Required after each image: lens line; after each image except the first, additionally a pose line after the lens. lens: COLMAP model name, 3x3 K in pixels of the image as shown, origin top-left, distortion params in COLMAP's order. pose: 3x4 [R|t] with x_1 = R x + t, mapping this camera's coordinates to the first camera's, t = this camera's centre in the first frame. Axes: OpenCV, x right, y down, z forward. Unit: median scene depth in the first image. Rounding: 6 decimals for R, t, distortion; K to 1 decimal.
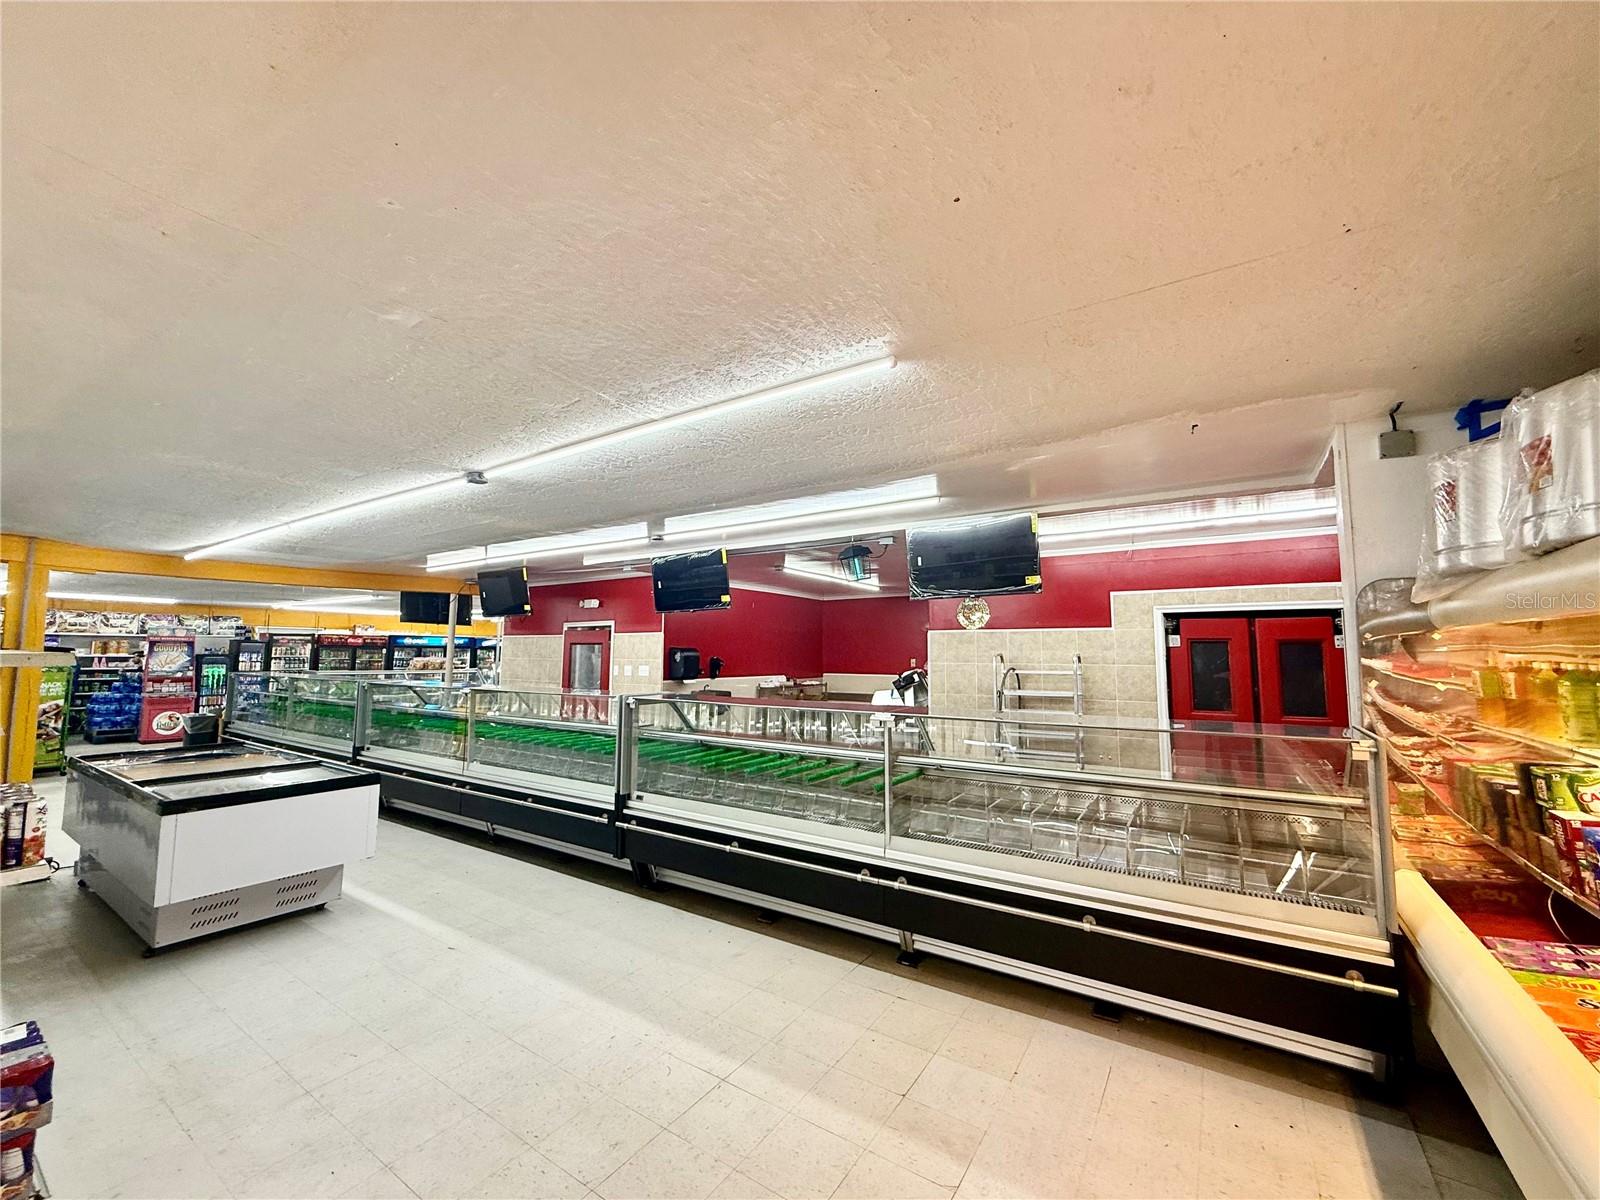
lens RADIAL K [[646.3, 0, 794.1], [0, 646.3, 599.9], [0, 0, 1]] dist [0.000091, 0.000177]
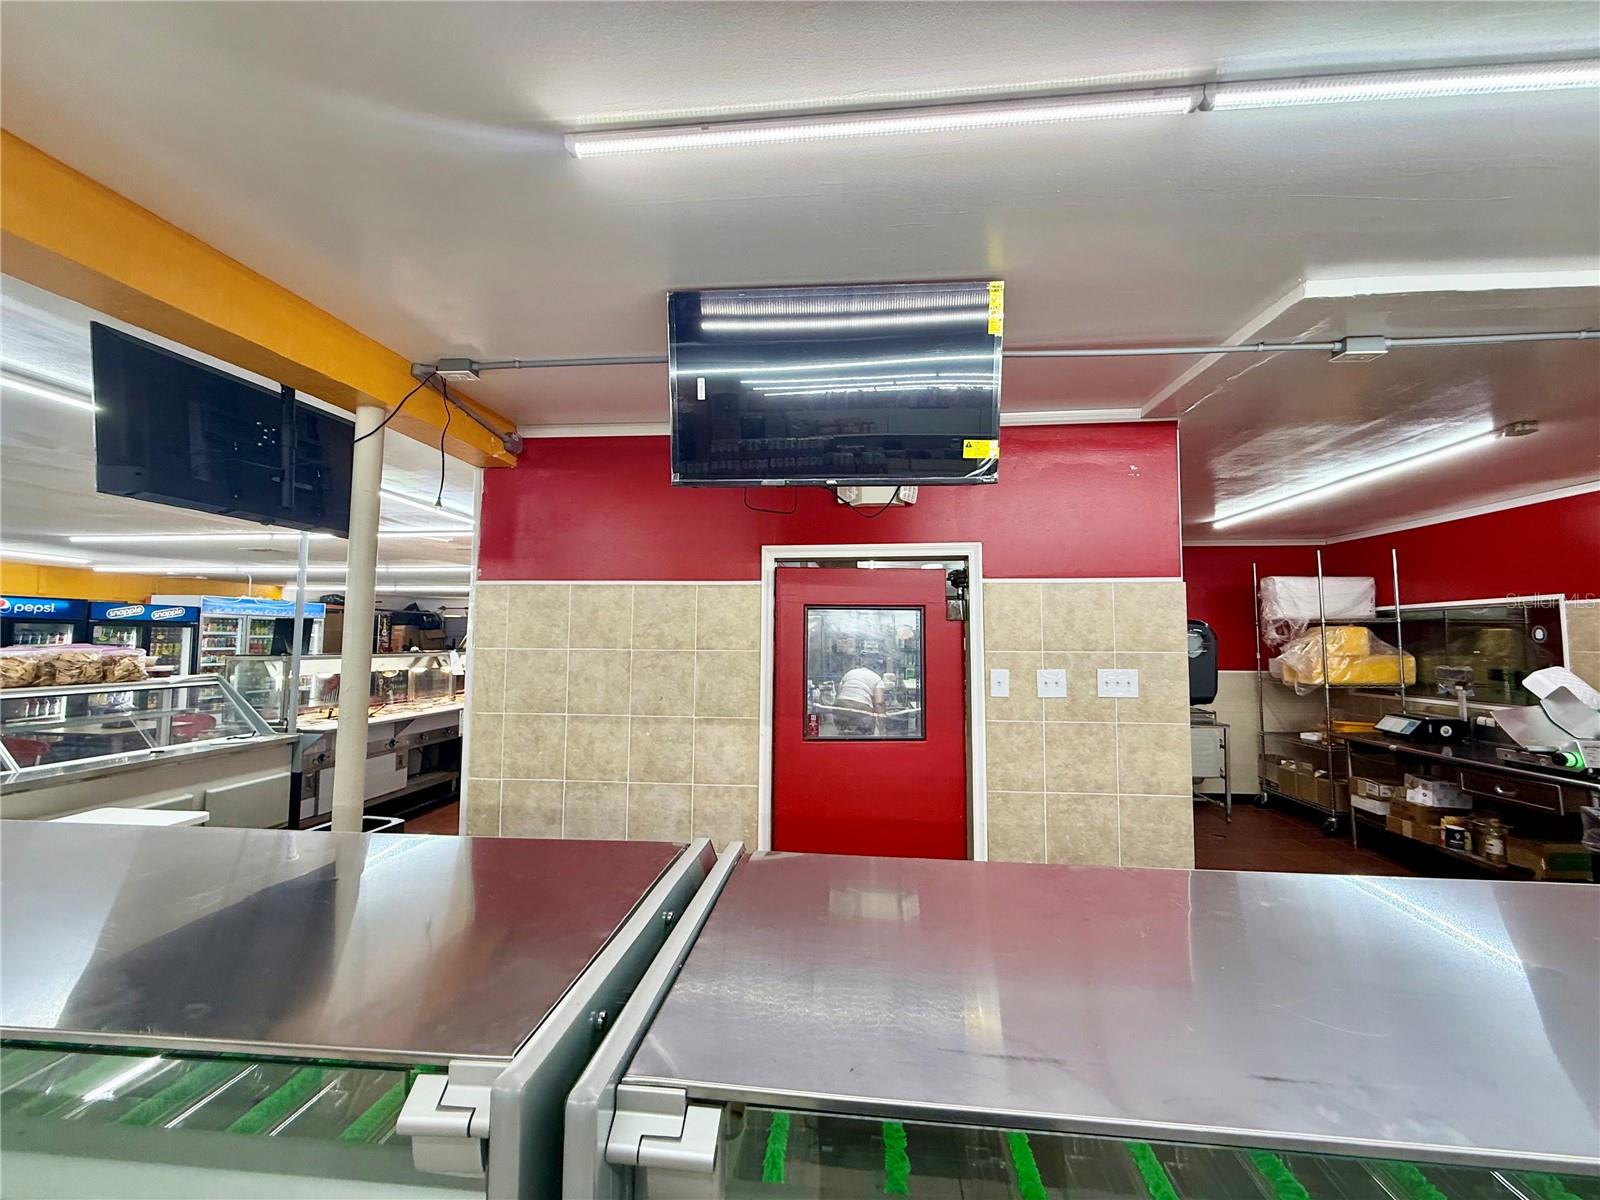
lens RADIAL K [[646.3, 0, 794.1], [0, 646.3, 599.9], [0, 0, 1]] dist [0.000091, 0.000177]
pose [[0.882210, 0.031091, 0.469828, -0.503733], [-0.042315, 0.999015, 0.013347, 0.059379], [-0.468950, -0.031656, 0.882657, 0.689263]]
